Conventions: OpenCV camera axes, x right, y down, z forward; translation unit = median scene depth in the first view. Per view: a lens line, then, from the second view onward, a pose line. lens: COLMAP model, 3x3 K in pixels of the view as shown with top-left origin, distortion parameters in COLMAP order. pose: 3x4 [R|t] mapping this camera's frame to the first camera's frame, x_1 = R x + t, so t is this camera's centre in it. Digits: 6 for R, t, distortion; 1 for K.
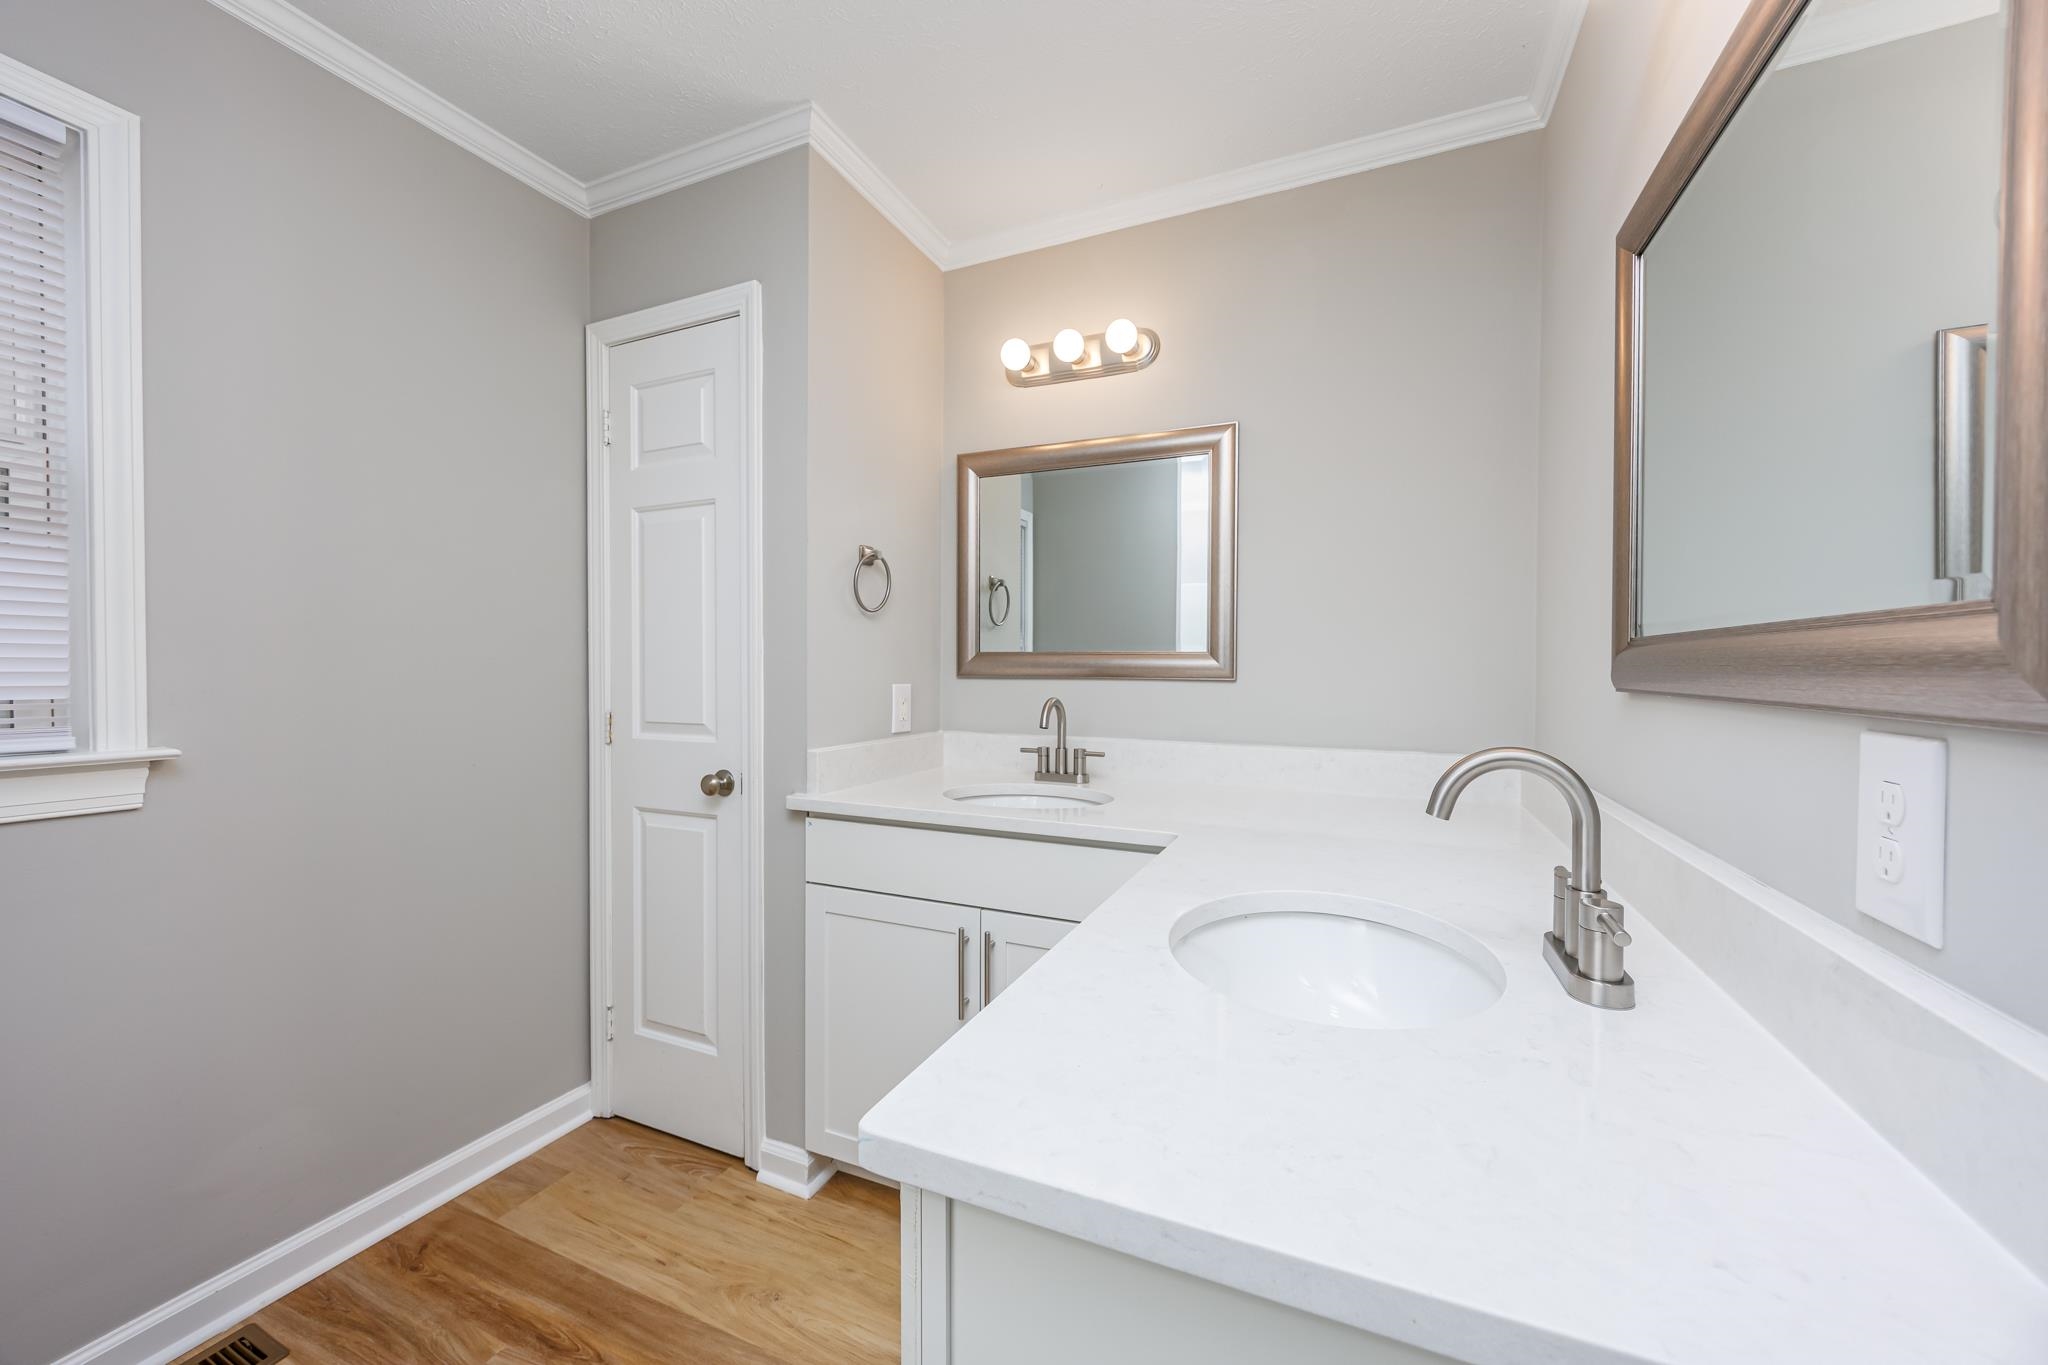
lens RADIAL K [[782.6, 0, 1018.1], [0, 782.6, 676.6], [0, 0, 1]] dist [-0.002273, 0.000329]
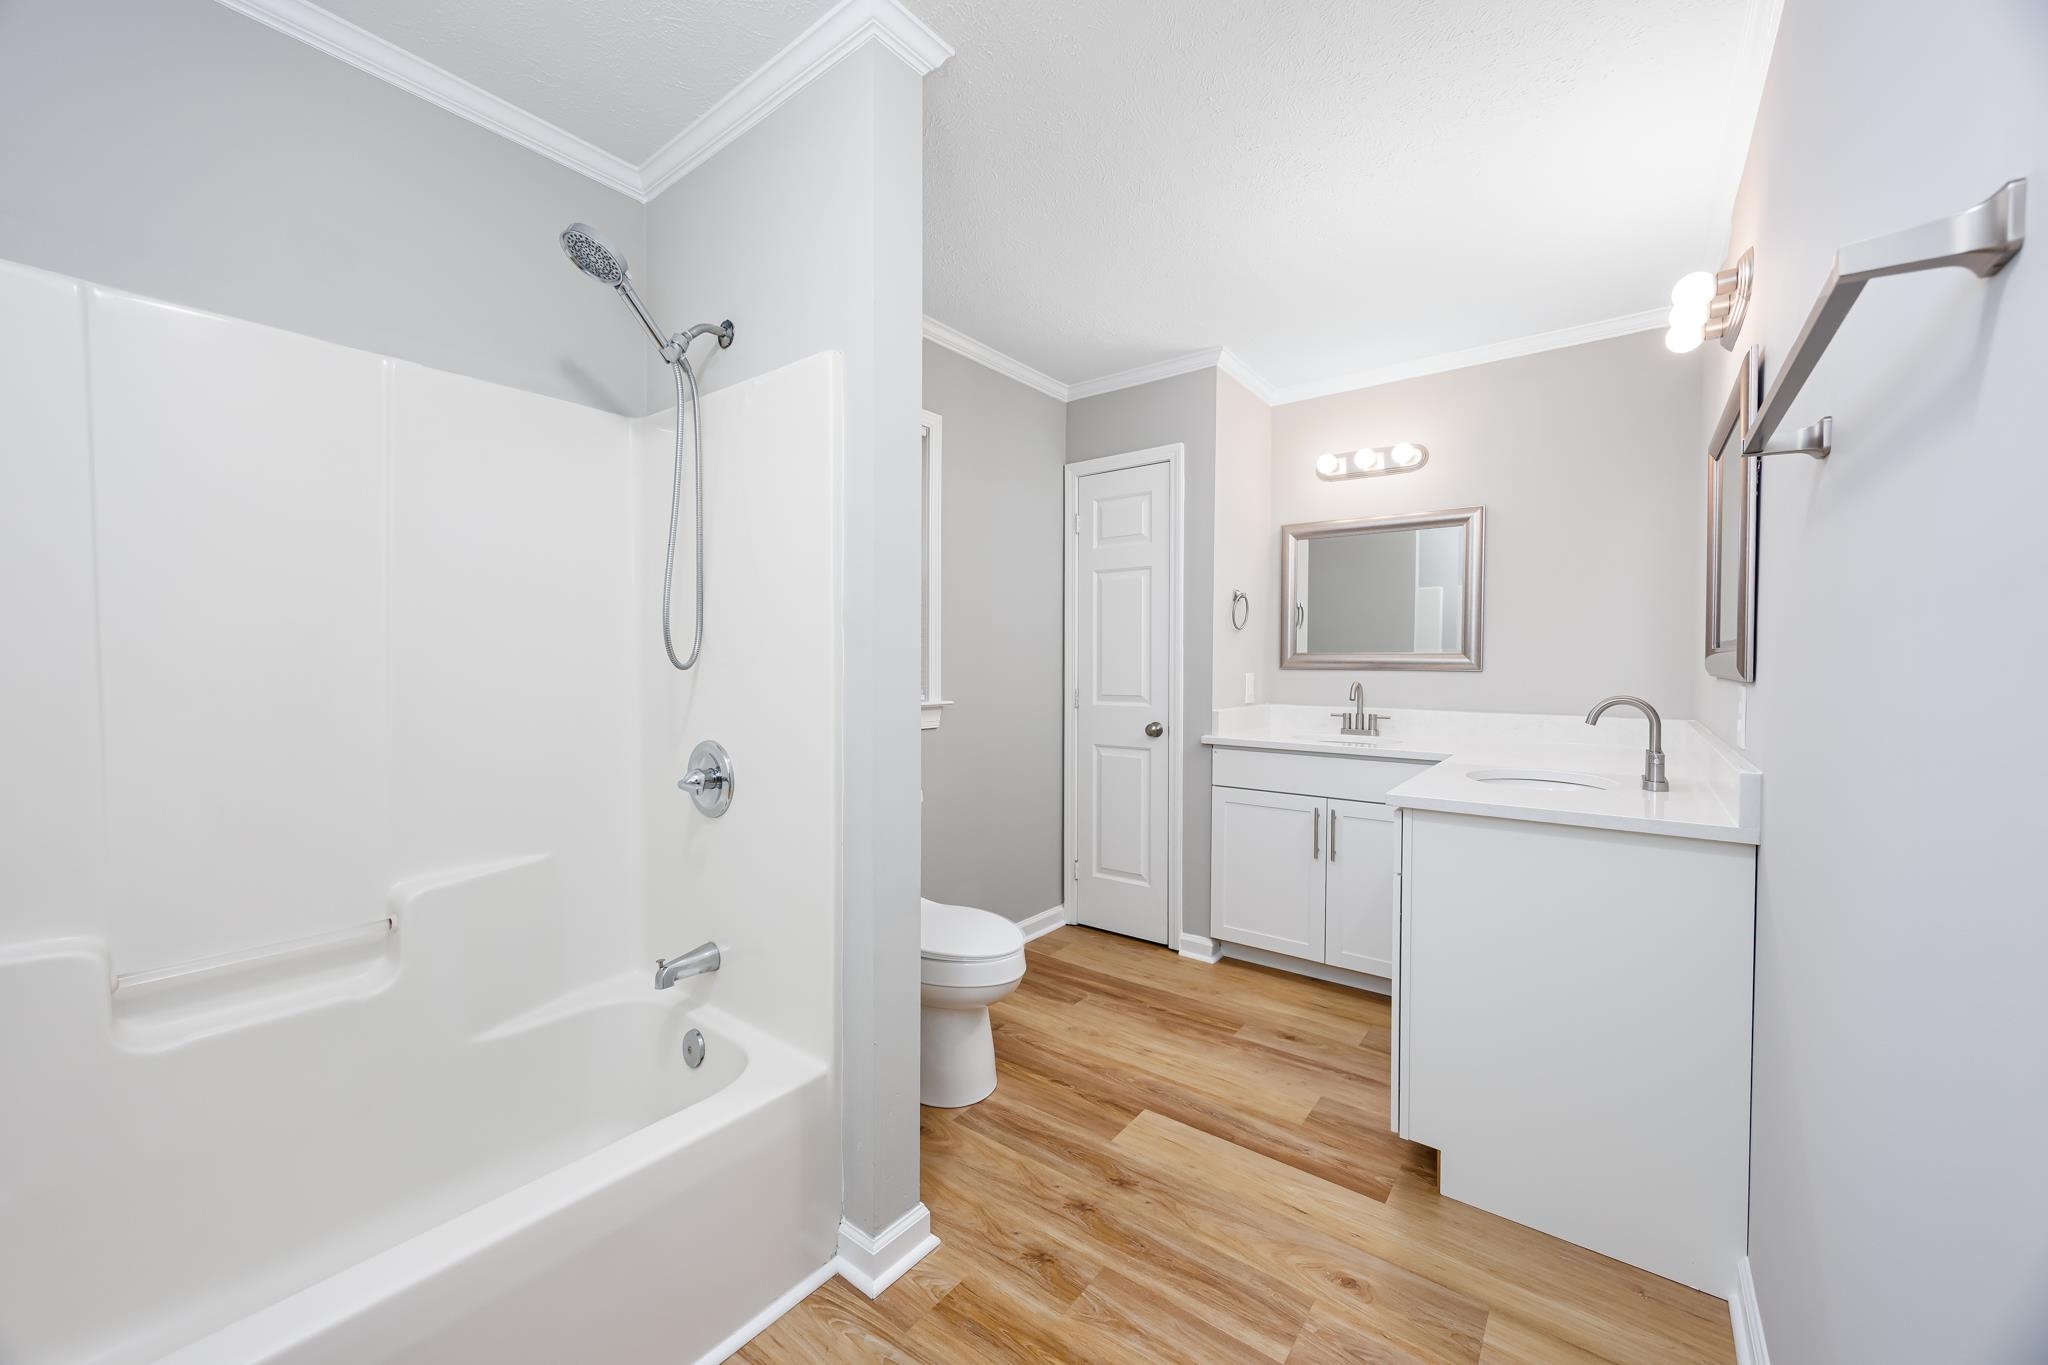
lens RADIAL K [[782.6, 0, 1018.1], [0, 782.6, 676.6], [0, 0, 1]] dist [-0.002273, 0.000329]
pose [[0.971707, 0.003081, -0.236169, -0.257750], [-0.001206, 0.999967, 0.008086, 0.004057], [0.236186, -0.007572, 0.971678, -0.749380]]
